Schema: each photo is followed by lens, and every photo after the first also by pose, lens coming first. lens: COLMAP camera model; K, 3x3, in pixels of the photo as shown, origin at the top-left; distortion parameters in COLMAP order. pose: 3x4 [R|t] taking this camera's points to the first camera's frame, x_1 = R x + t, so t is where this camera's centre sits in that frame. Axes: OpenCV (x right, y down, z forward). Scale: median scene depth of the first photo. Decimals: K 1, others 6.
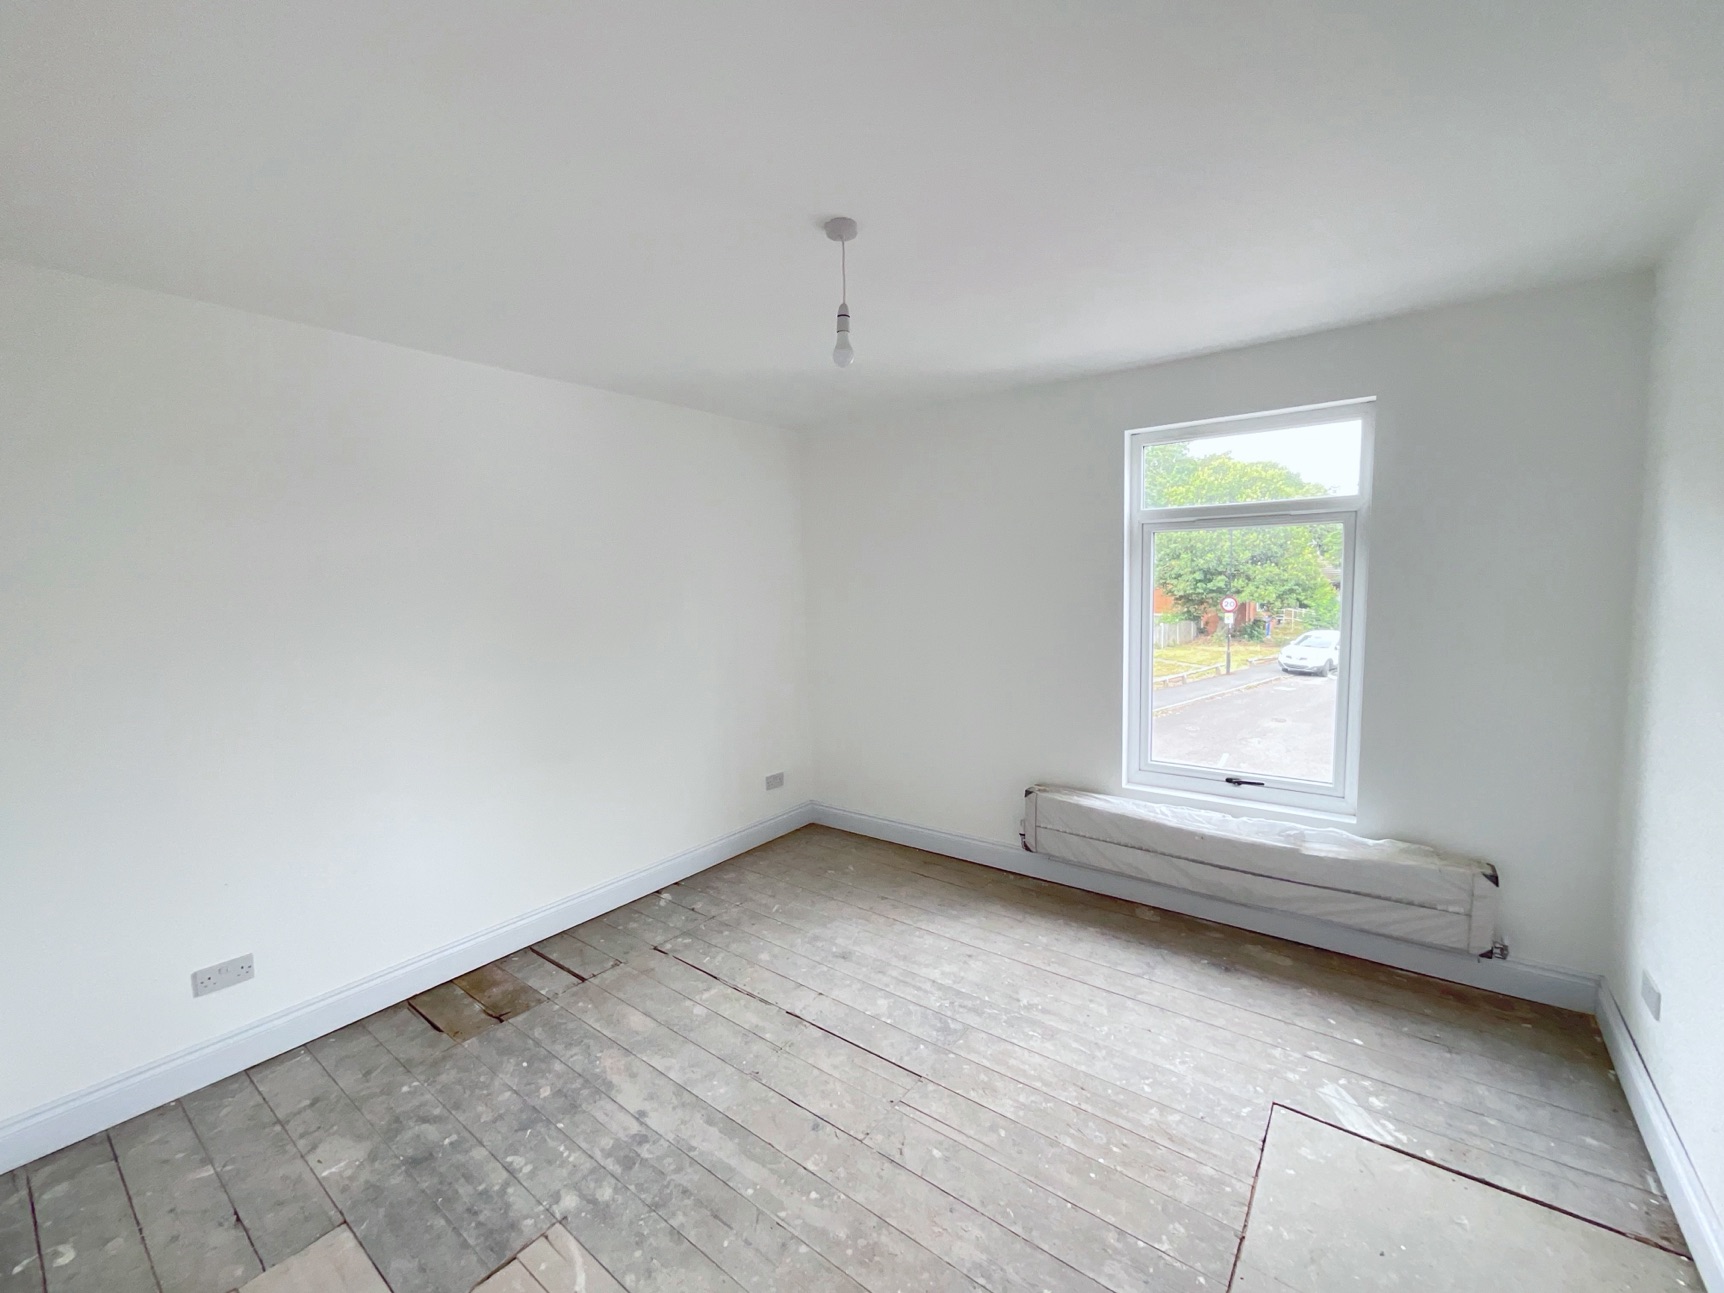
lens RADIAL K [[698.4, 0, 862.0], [0, 698.4, 646.5], [0, 0, 1]] dist [-0.016049, 0.010432]
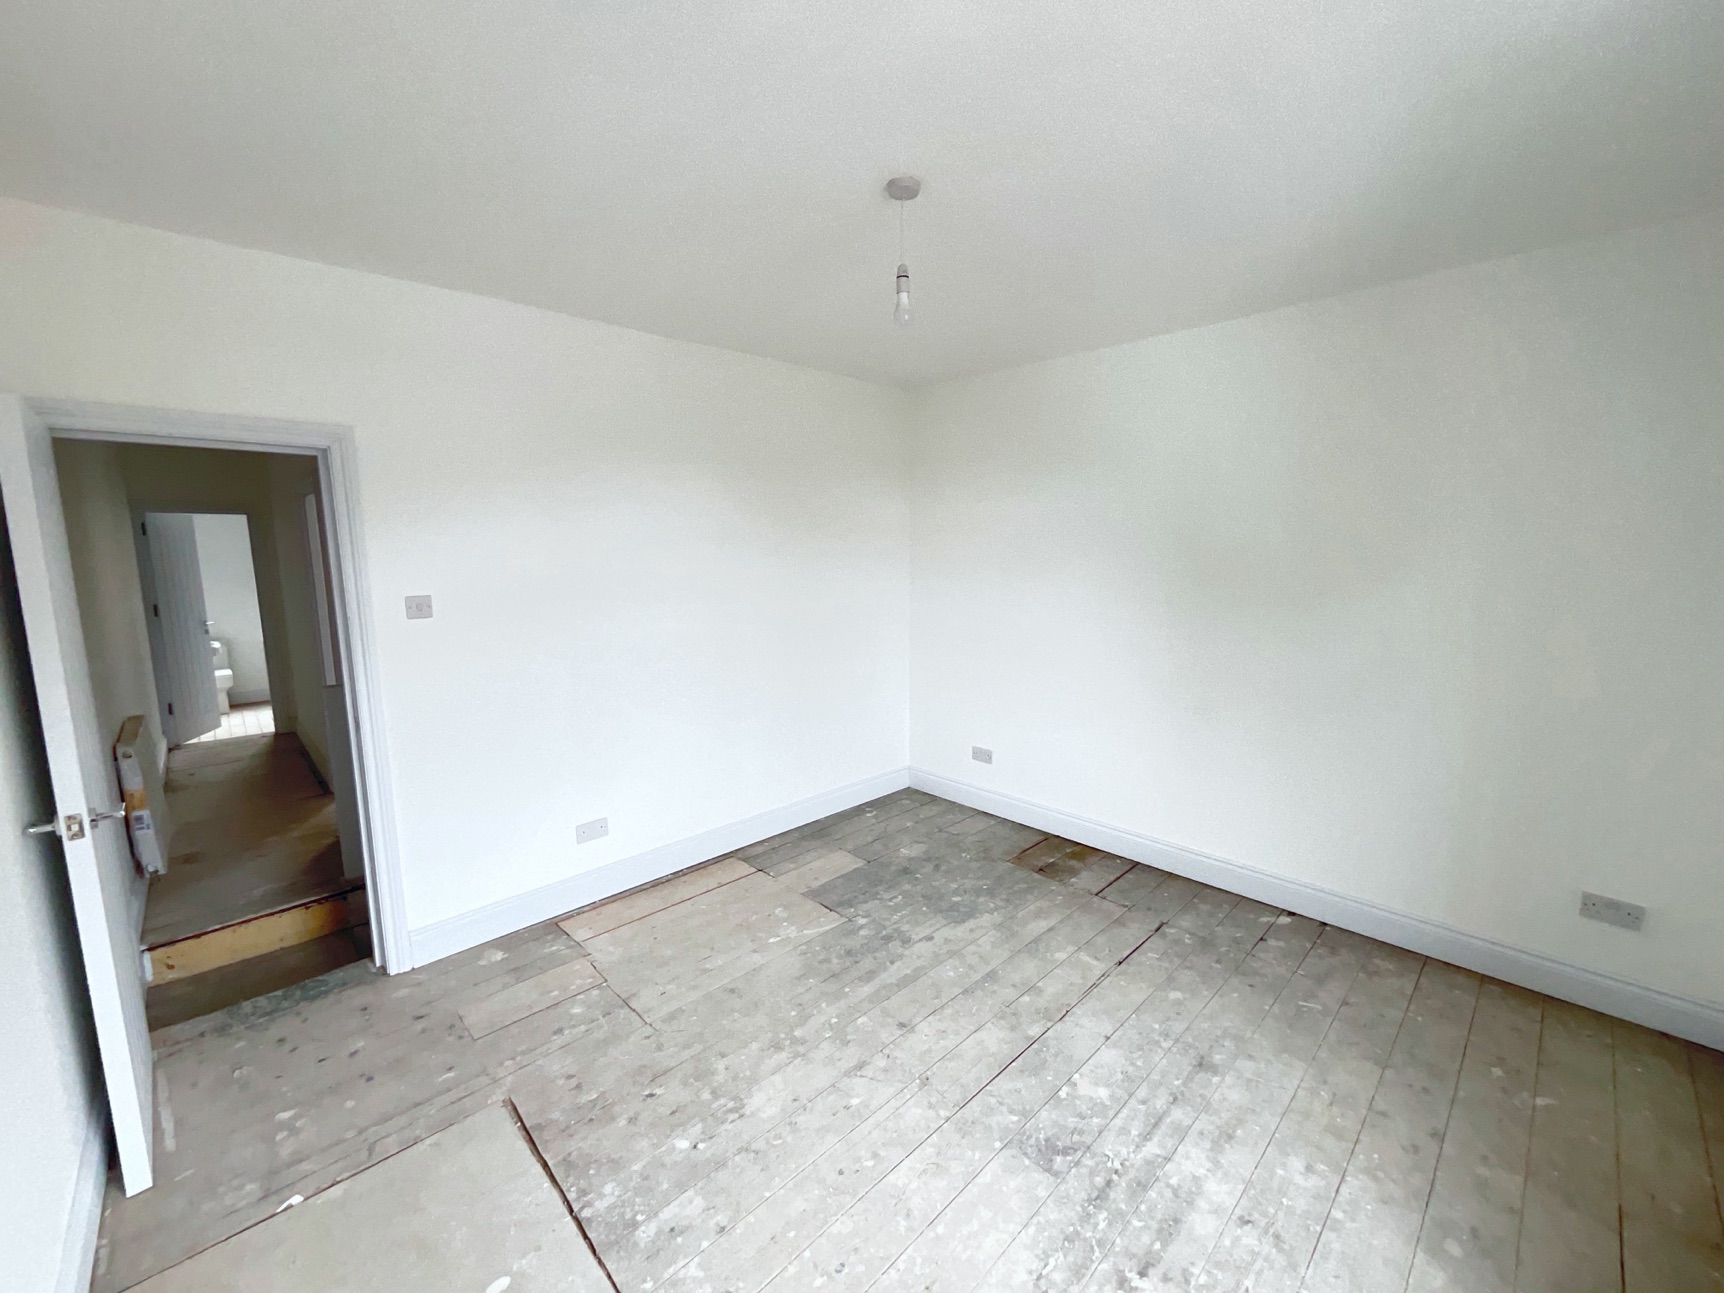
lens RADIAL K [[698.4, 0, 862.0], [0, 698.4, 646.5], [0, 0, 1]] dist [-0.016049, 0.010432]
pose [[-0.148620, 0.165408, -0.974963, 0.832820], [-0.083789, 0.980260, 0.179079, -0.099590], [0.985338, 0.108306, -0.131827, 0.890862]]
